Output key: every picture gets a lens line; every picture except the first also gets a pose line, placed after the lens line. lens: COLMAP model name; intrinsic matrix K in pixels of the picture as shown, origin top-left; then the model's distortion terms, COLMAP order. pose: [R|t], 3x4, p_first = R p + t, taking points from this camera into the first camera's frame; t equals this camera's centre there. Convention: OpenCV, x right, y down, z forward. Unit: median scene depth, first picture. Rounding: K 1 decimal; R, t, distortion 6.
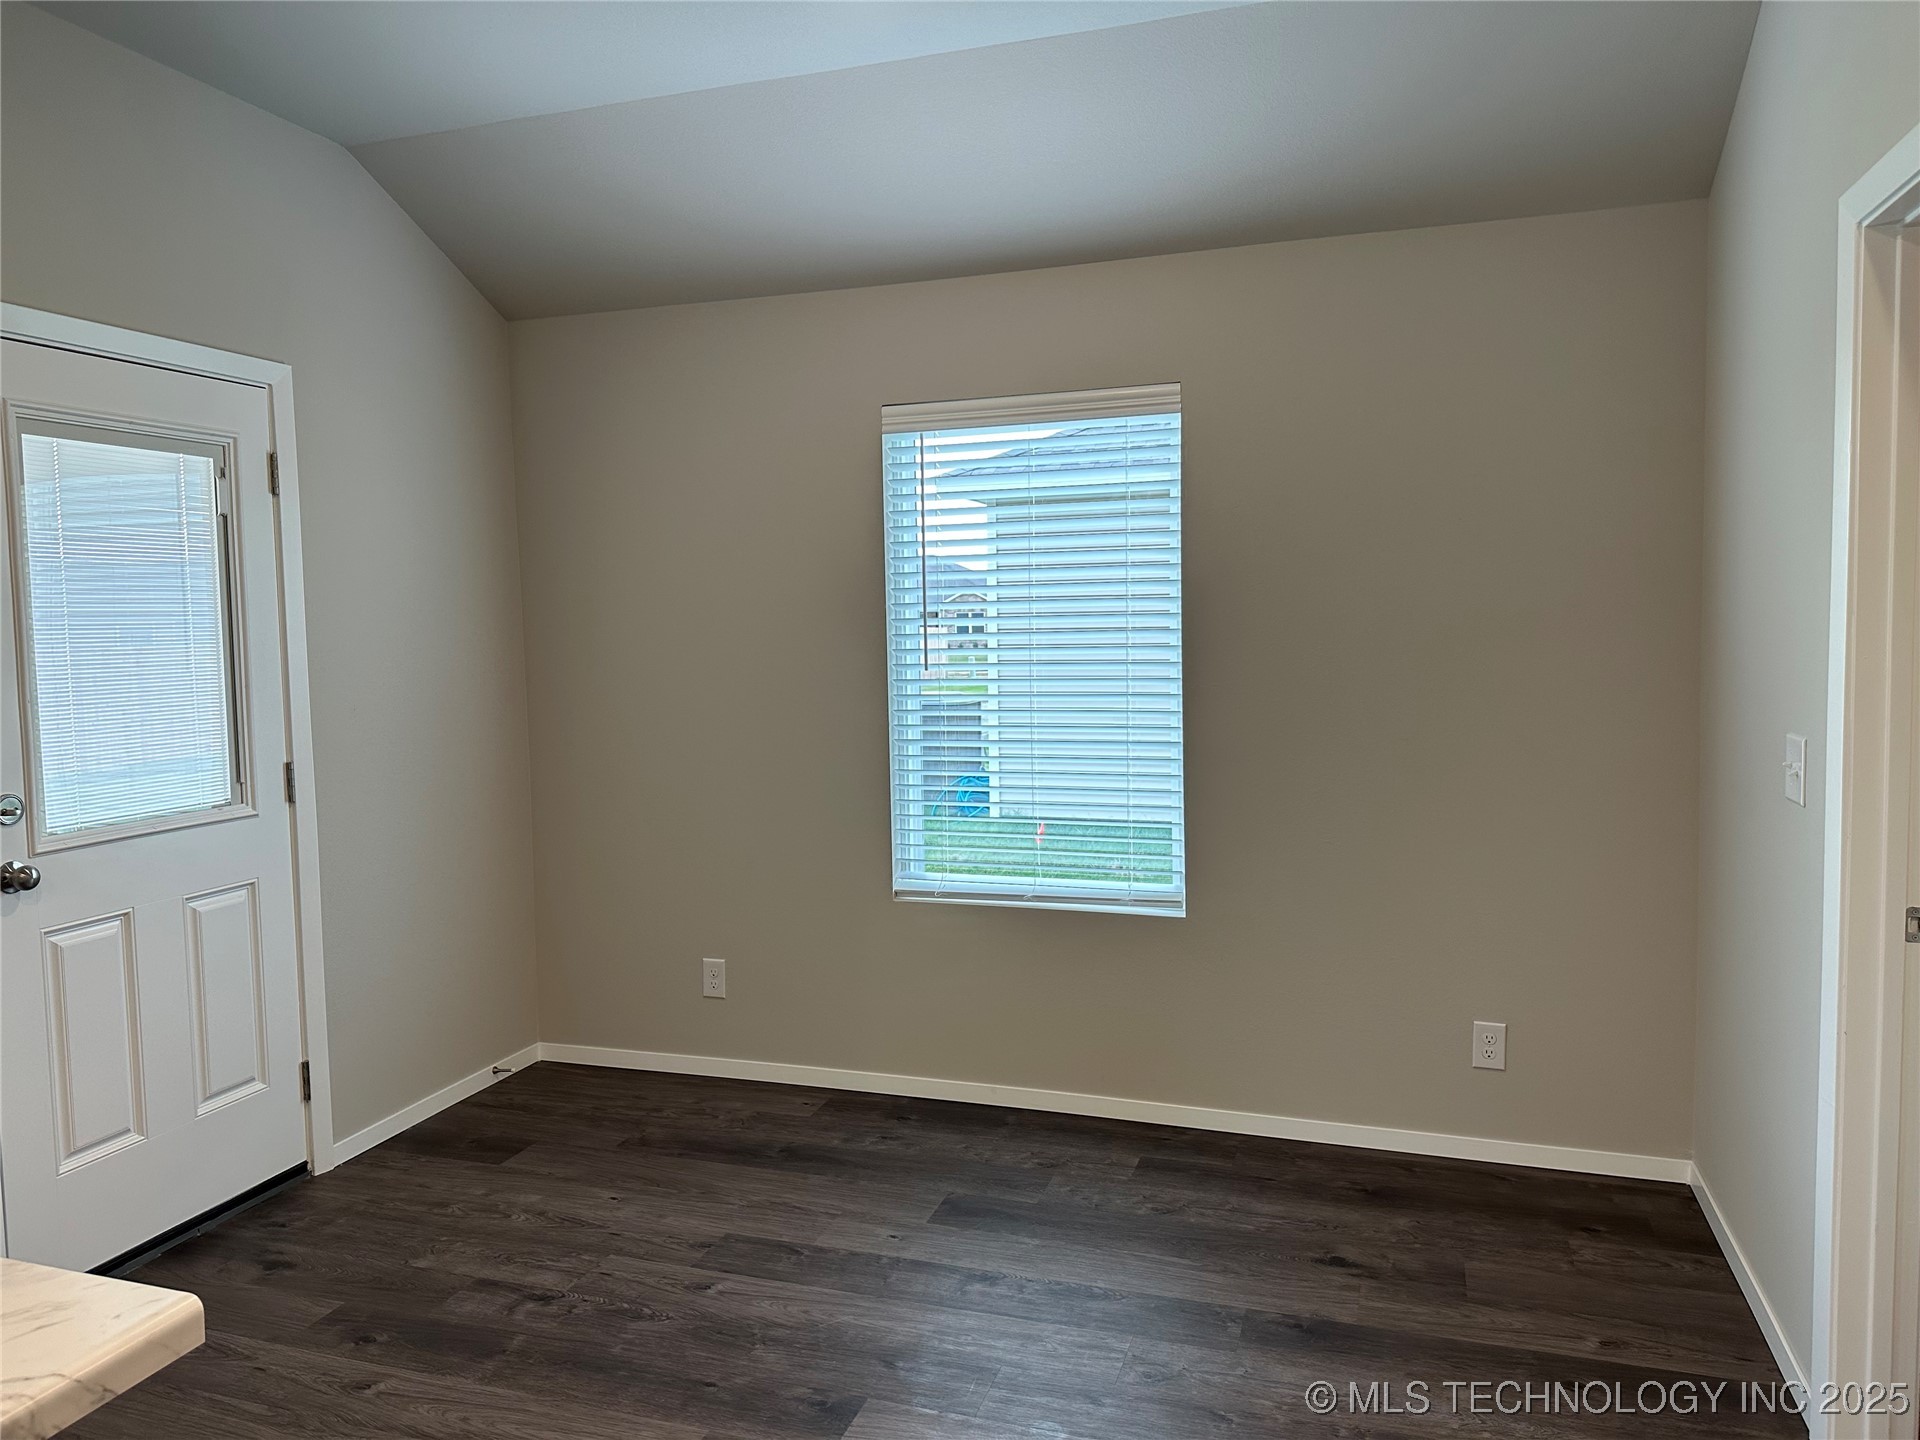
lens RADIAL K [[1340.0, 0, 952.6], [0, 1340.0, 724.0], [0, 0, 1]] dist [0.116503, -0.153927]
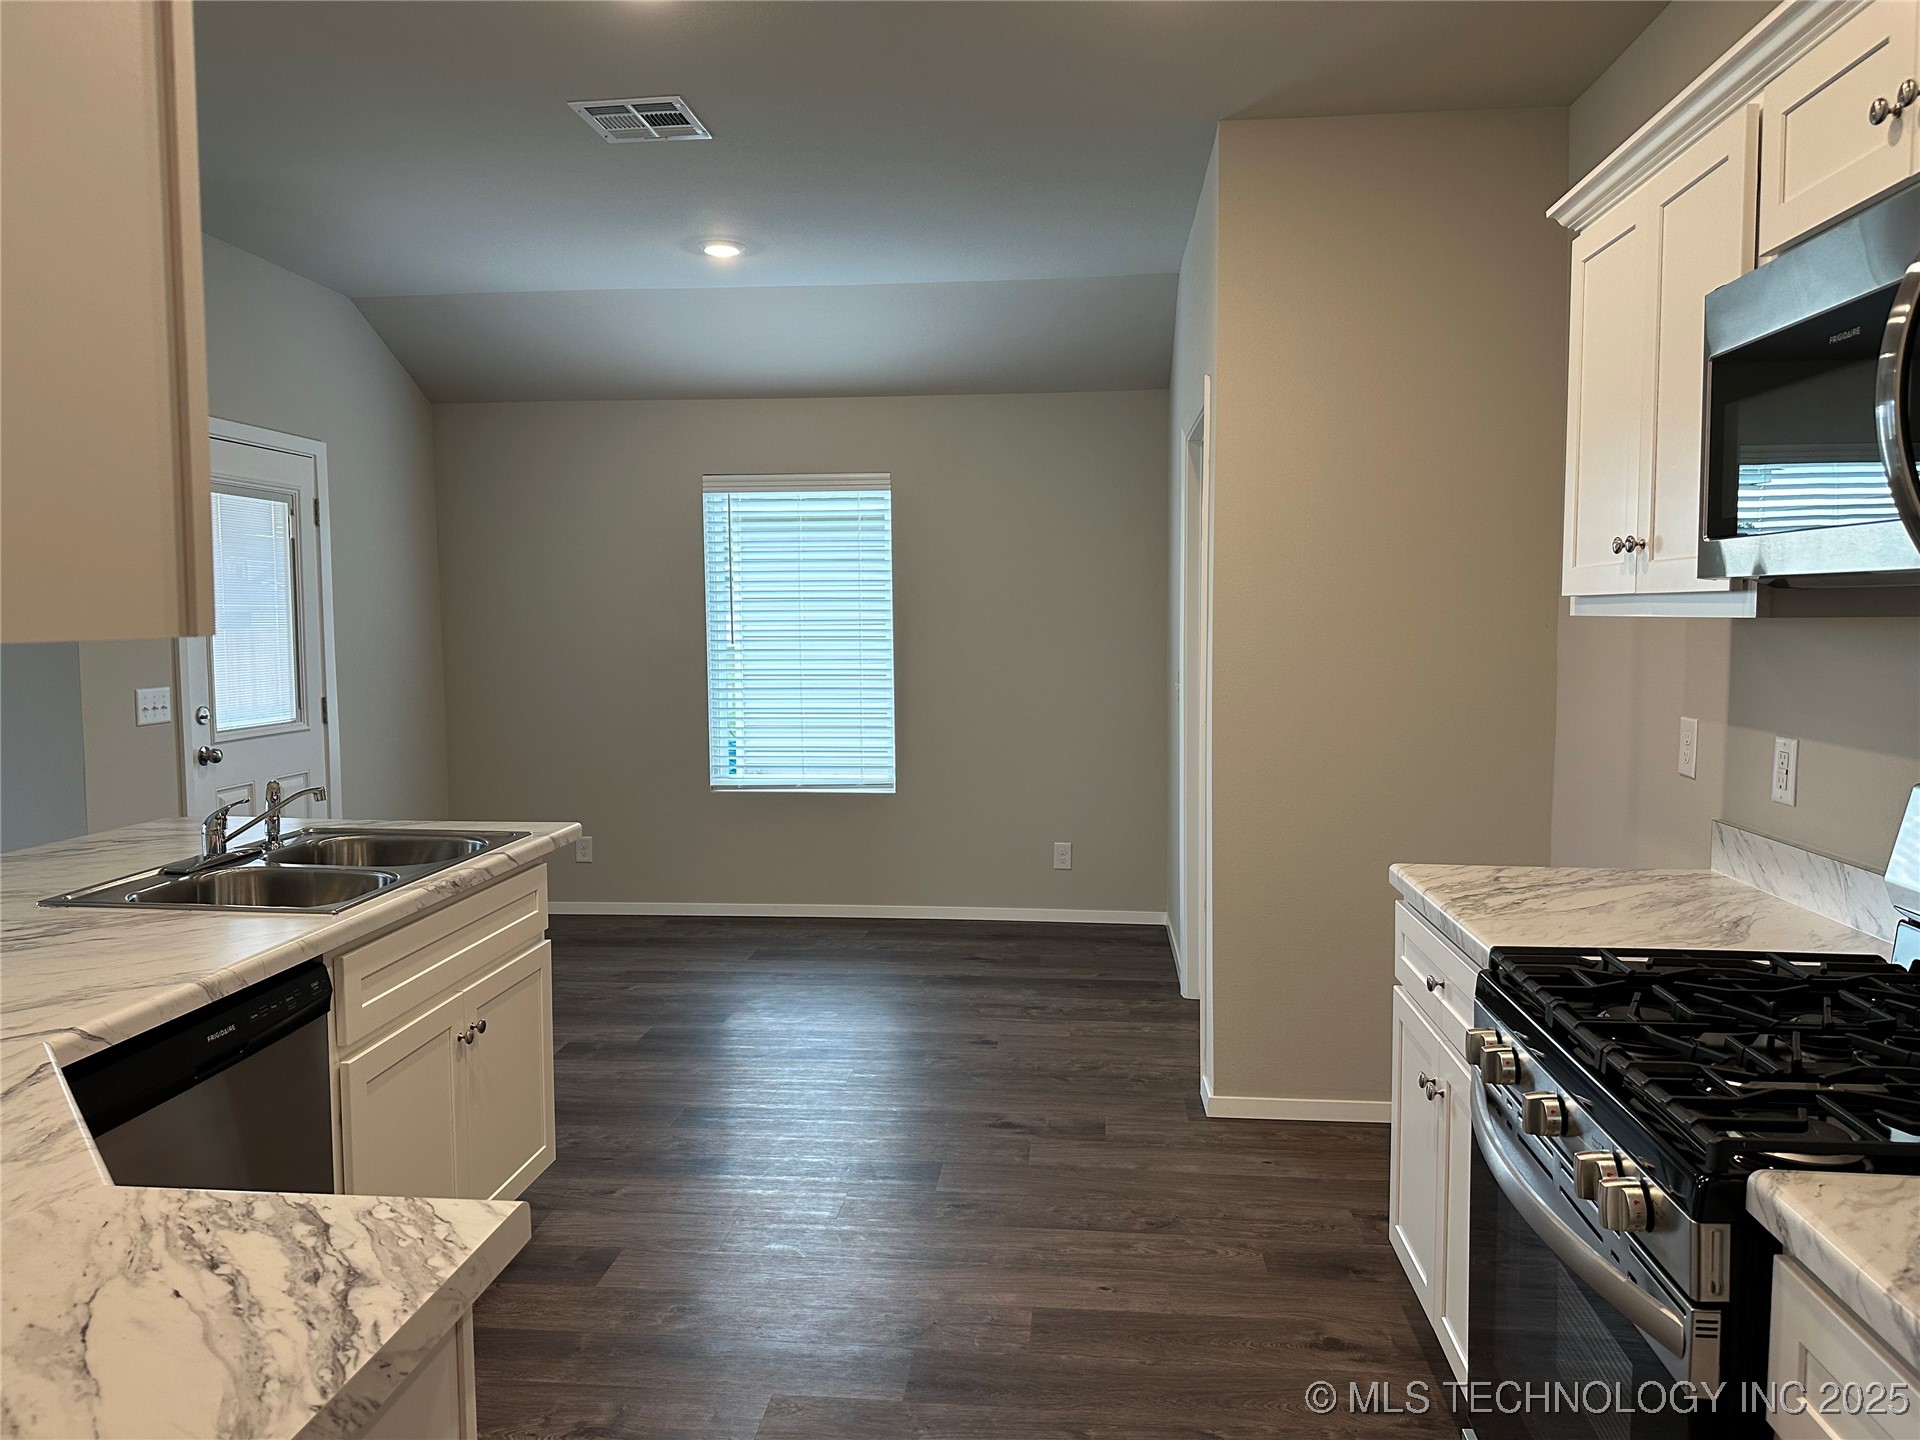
lens RADIAL K [[1340.0, 0, 952.6], [0, 1340.0, 724.0], [0, 0, 1]] dist [0.116503, -0.153927]
pose [[0.977772, -0.005580, 0.209598, -0.113320], [0.005385, 0.999984, 0.001500, 0.061242], [-0.209603, -0.000338, 0.977787, -0.682188]]
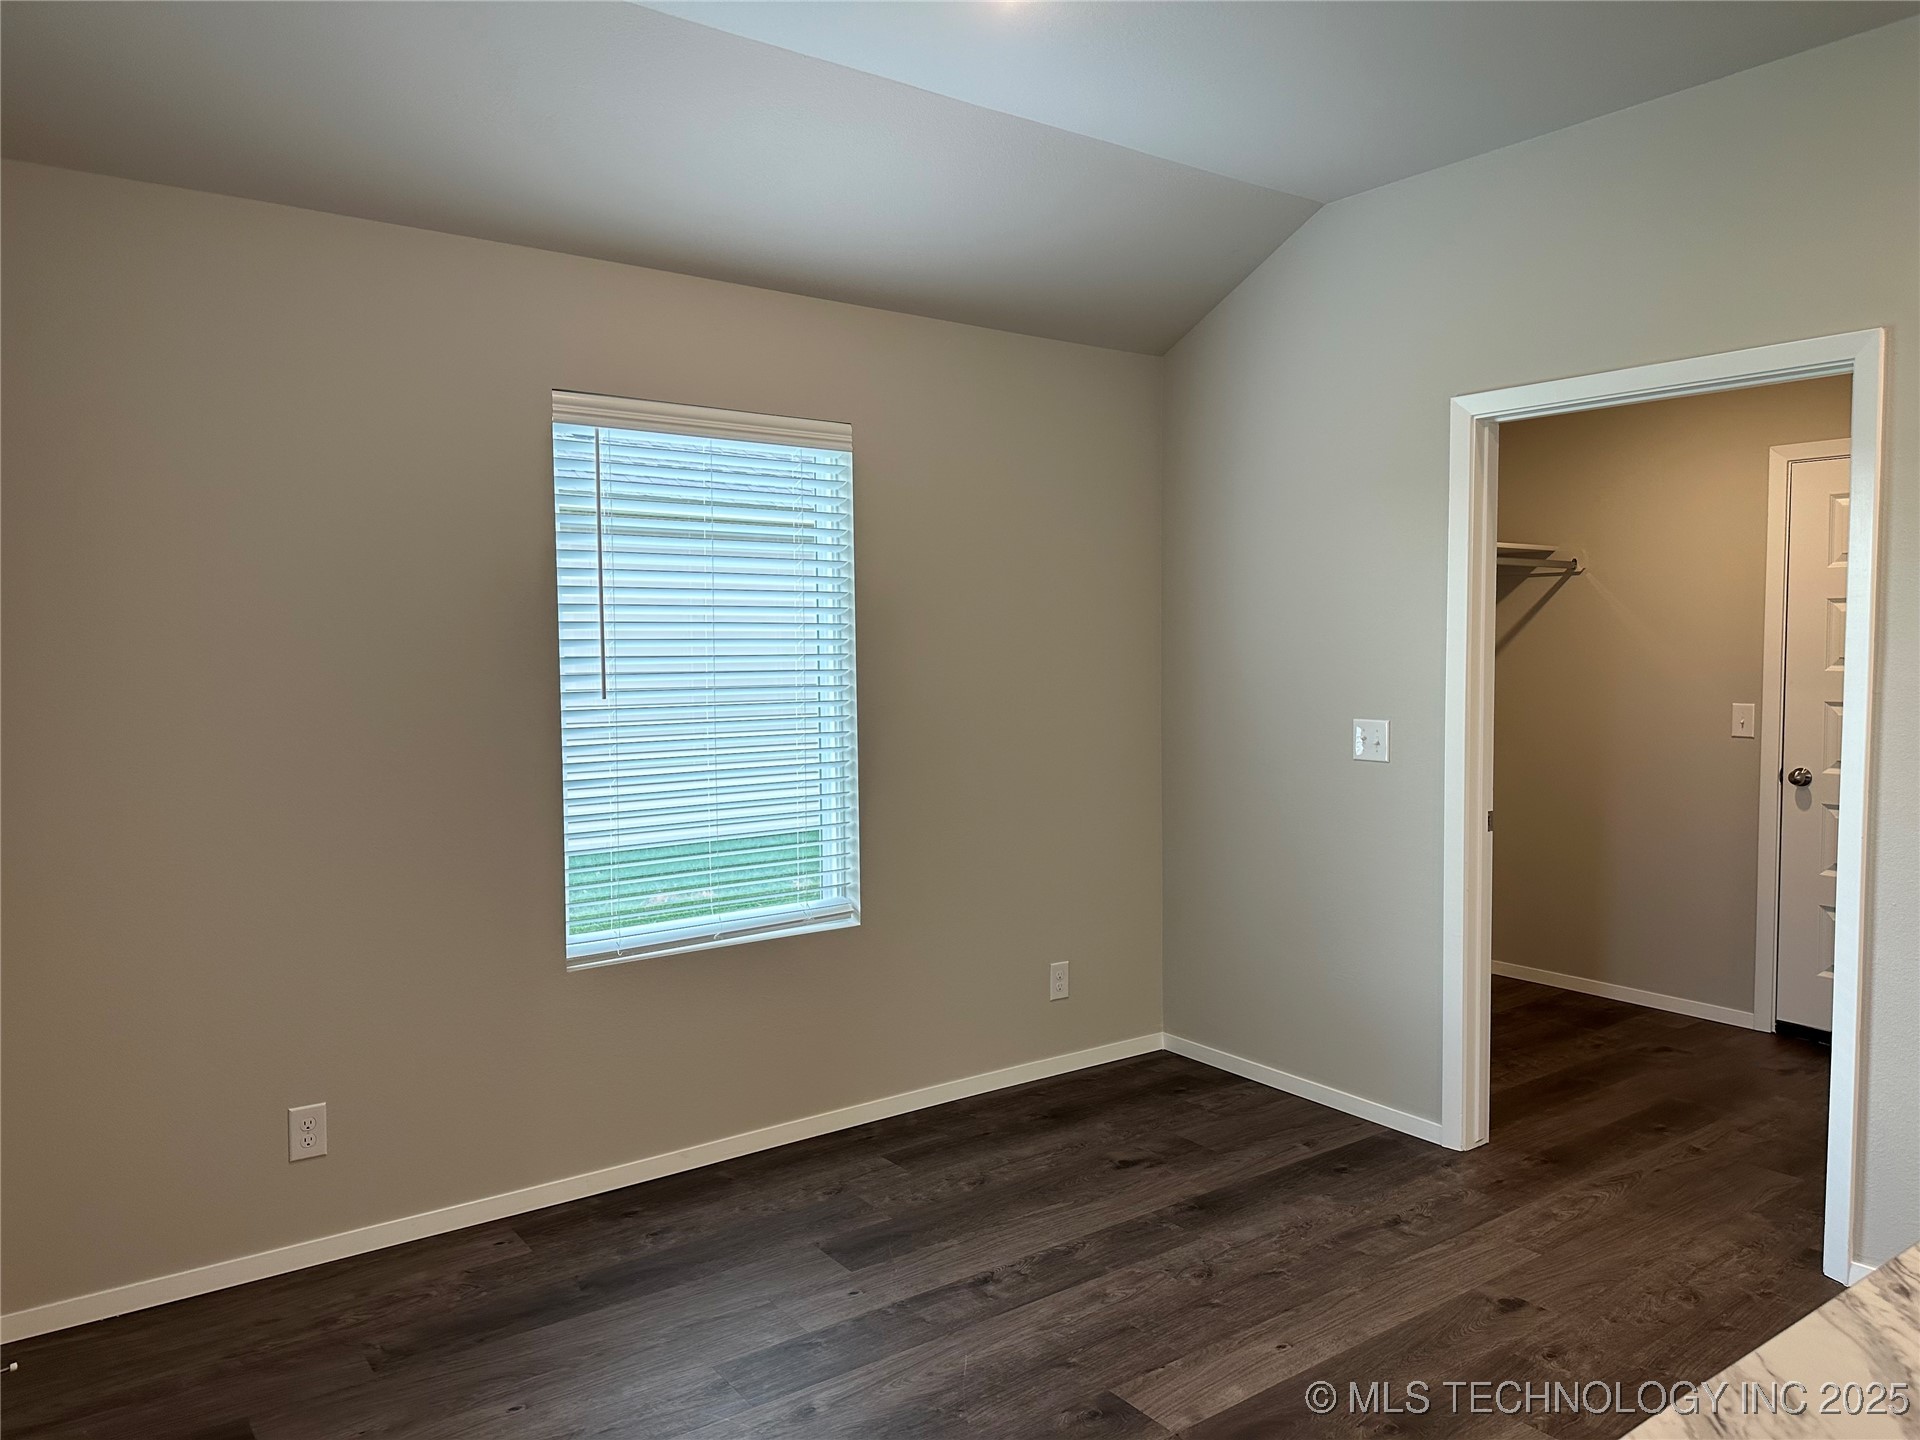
lens RADIAL K [[1340.0, 0, 952.6], [0, 1340.0, 724.0], [0, 0, 1]] dist [0.116503, -0.153927]
pose [[0.579598, -0.035958, 0.814109, -0.693316], [0.058255, 0.998298, 0.002620, -0.014336], [-0.812818, 0.045907, 0.580706, 0.344676]]
